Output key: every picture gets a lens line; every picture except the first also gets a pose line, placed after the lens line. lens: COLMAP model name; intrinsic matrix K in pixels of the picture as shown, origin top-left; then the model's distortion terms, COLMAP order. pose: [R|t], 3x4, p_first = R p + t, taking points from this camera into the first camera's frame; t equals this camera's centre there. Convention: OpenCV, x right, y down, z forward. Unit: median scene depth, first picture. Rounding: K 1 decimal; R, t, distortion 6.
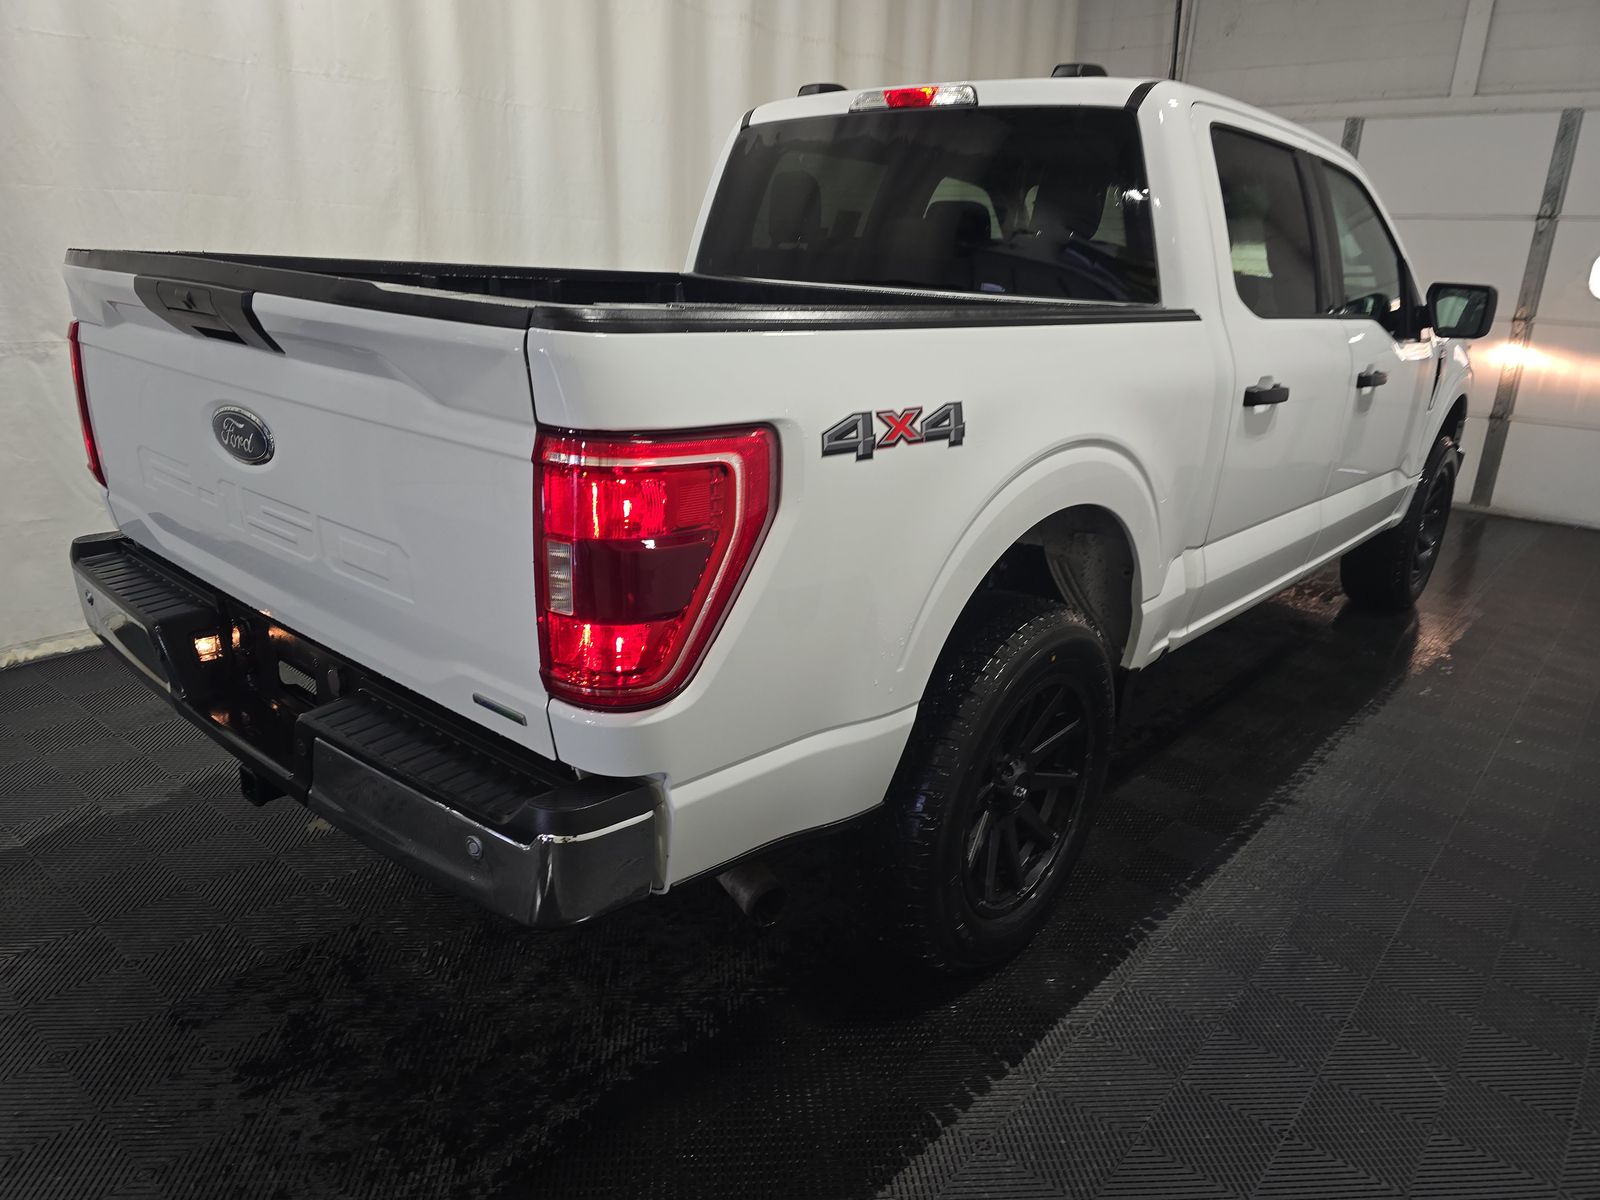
lens RADIAL K [[1076.2, 0, 796.8], [0, 1076.2, 602.4], [0, 0, 1]] dist [0.076350, -0.078190]
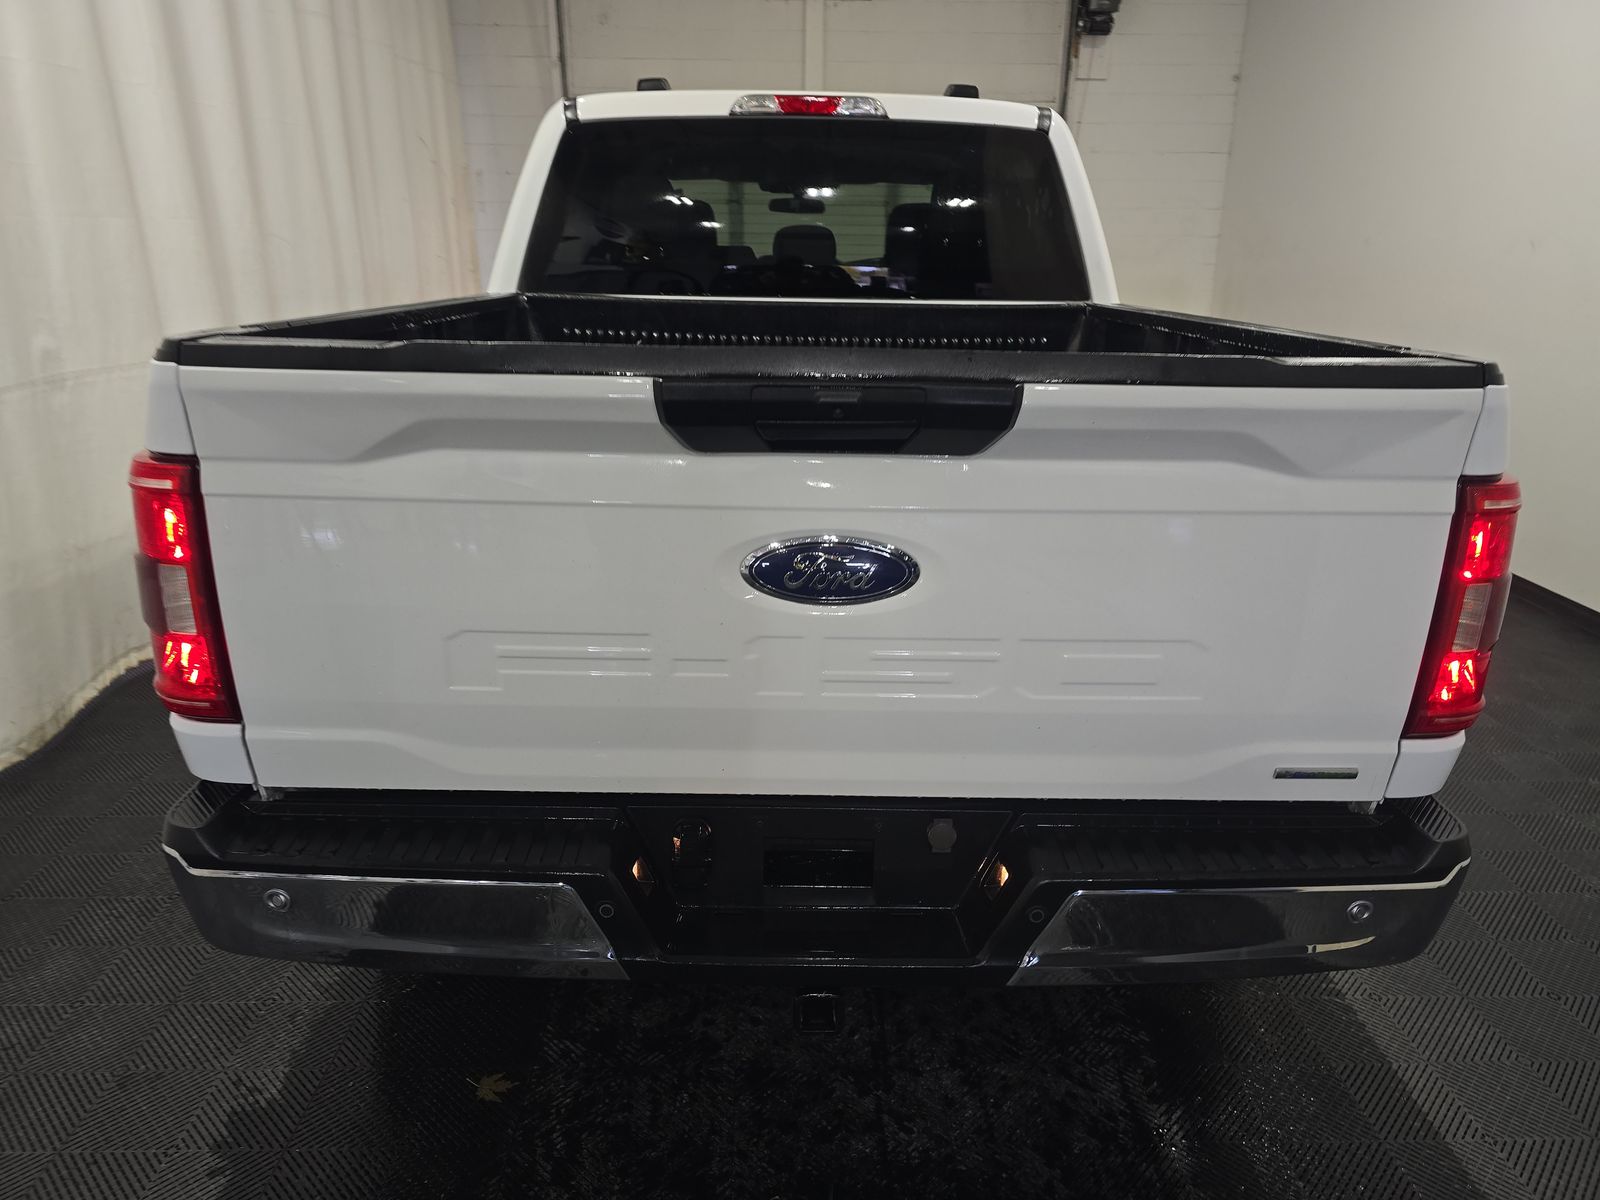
lens RADIAL K [[1076.2, 0, 796.8], [0, 1076.2, 602.4], [0, 0, 1]] dist [0.076350, -0.078190]
pose [[0.746925, -0.238670, 0.620596, -0.649305], [0.220981, 0.969407, 0.106853, -0.140832], [-0.627113, 0.057329, 0.776816, 0.280042]]
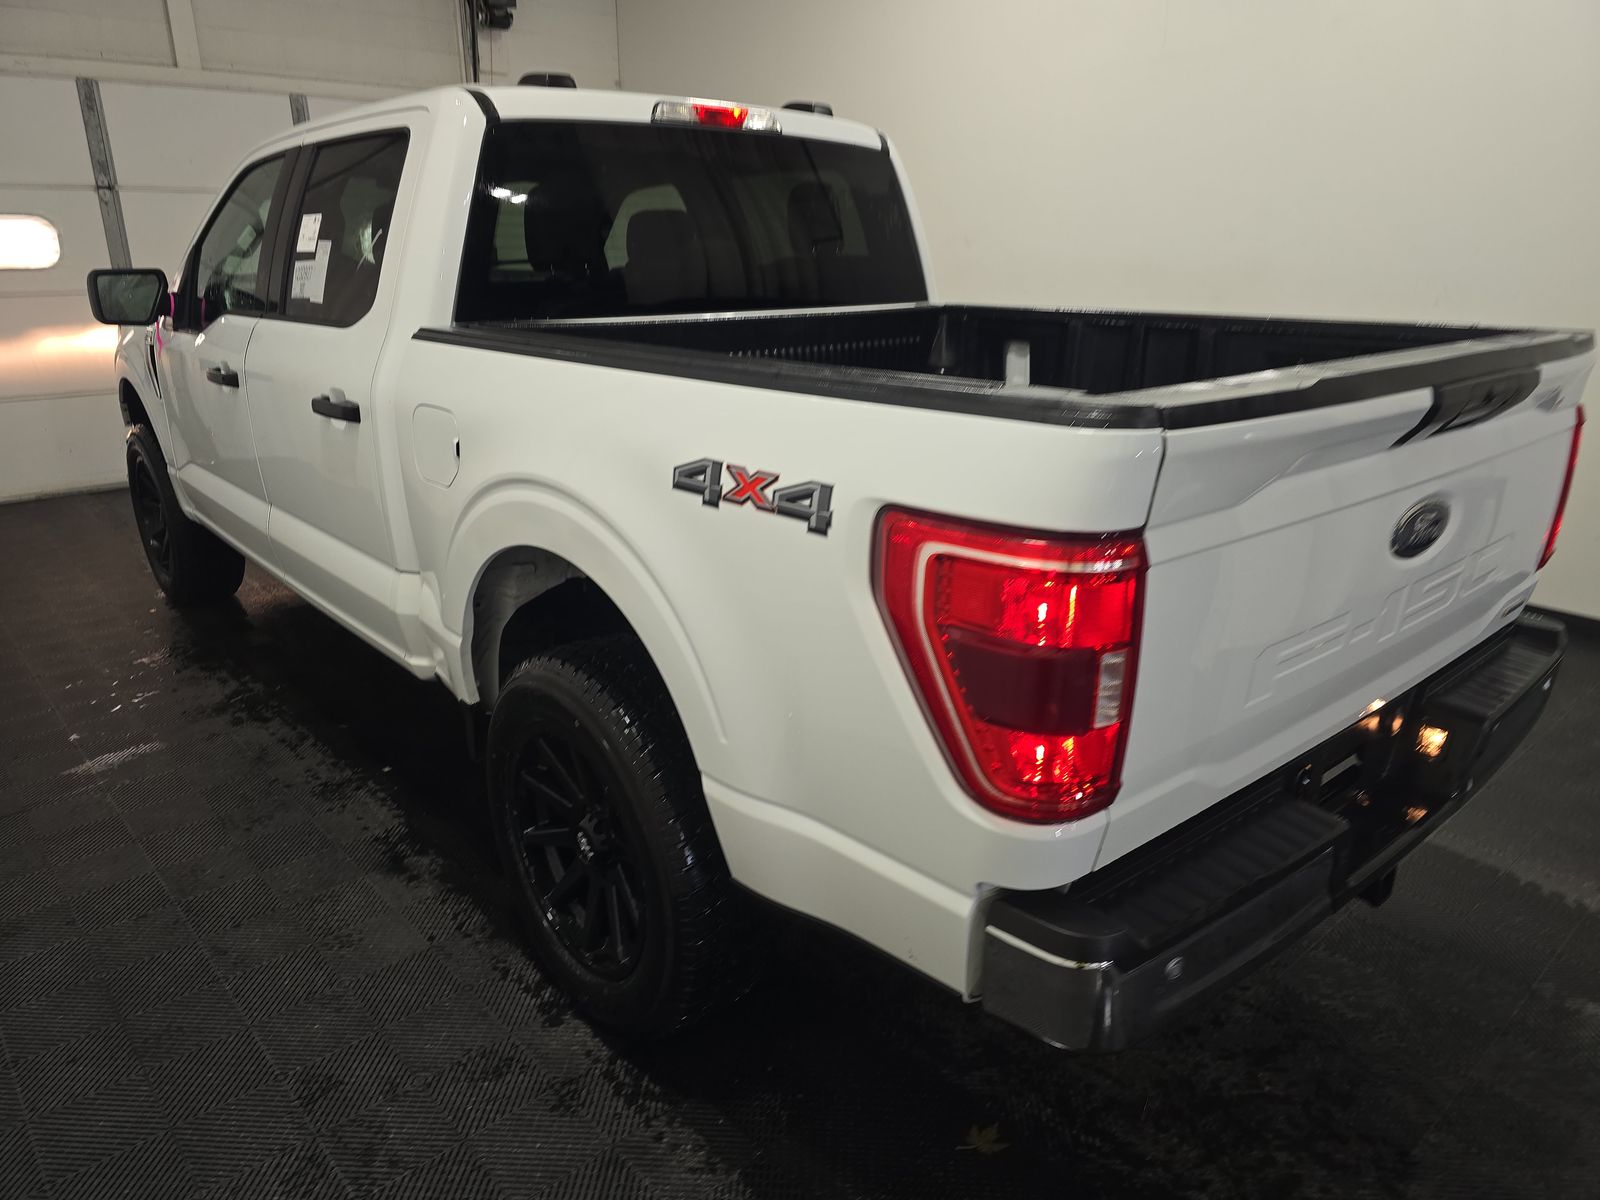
lens RADIAL K [[1066.2, 0, 834.0], [0, 1066.2, 593.3], [0, 0, 1]] dist [0.053967, -0.037371]
pose [[0.141343, -0.352001, 0.925266, -0.948135], [0.307732, 0.903968, 0.296890, -0.342755], [-0.940916, 0.242771, 0.236092, 0.806705]]
